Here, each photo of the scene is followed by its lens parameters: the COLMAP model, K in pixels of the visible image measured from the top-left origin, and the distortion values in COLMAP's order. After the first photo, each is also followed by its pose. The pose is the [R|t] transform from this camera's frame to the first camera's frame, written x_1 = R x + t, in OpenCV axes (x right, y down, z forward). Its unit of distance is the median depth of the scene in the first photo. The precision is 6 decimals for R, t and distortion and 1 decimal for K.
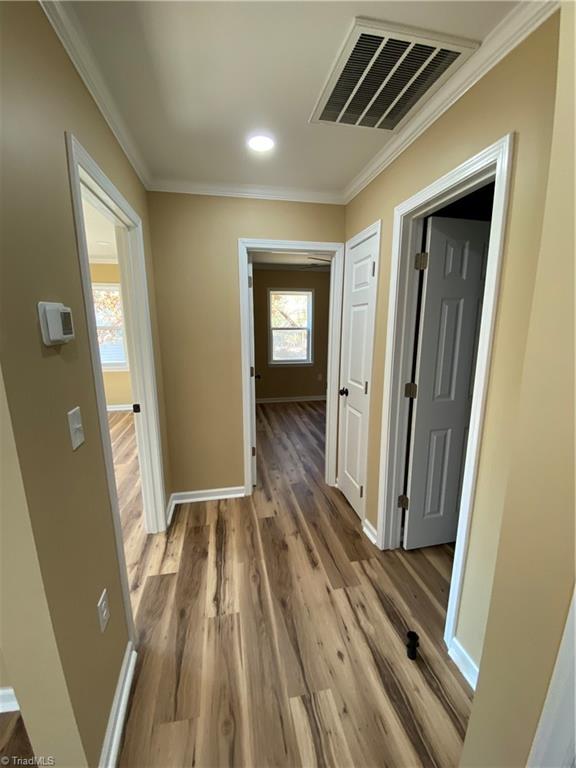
lens RADIAL K [[314.9, 0, 289.1], [0, 314.9, 385.6], [0, 0, 1]] dist [-0.021839, -0.001111]
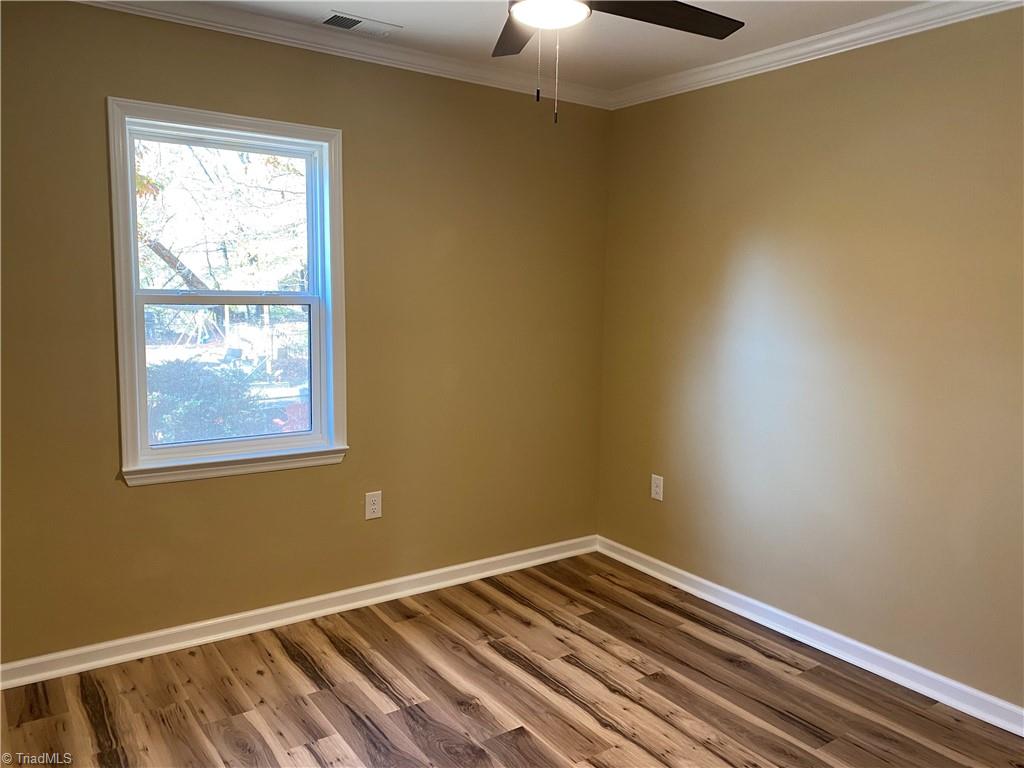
lens RADIAL K [[777.7, 0, 512.2], [0, 777.7, 383.0], [0, 0, 1]] dist [0.005672, 0.001326]
pose [[0.919827, -0.026270, 0.391444, -0.031820], [0.052365, 0.997049, -0.056135, -0.083983], [-0.388815, 0.072133, 0.918488, 0.442548]]
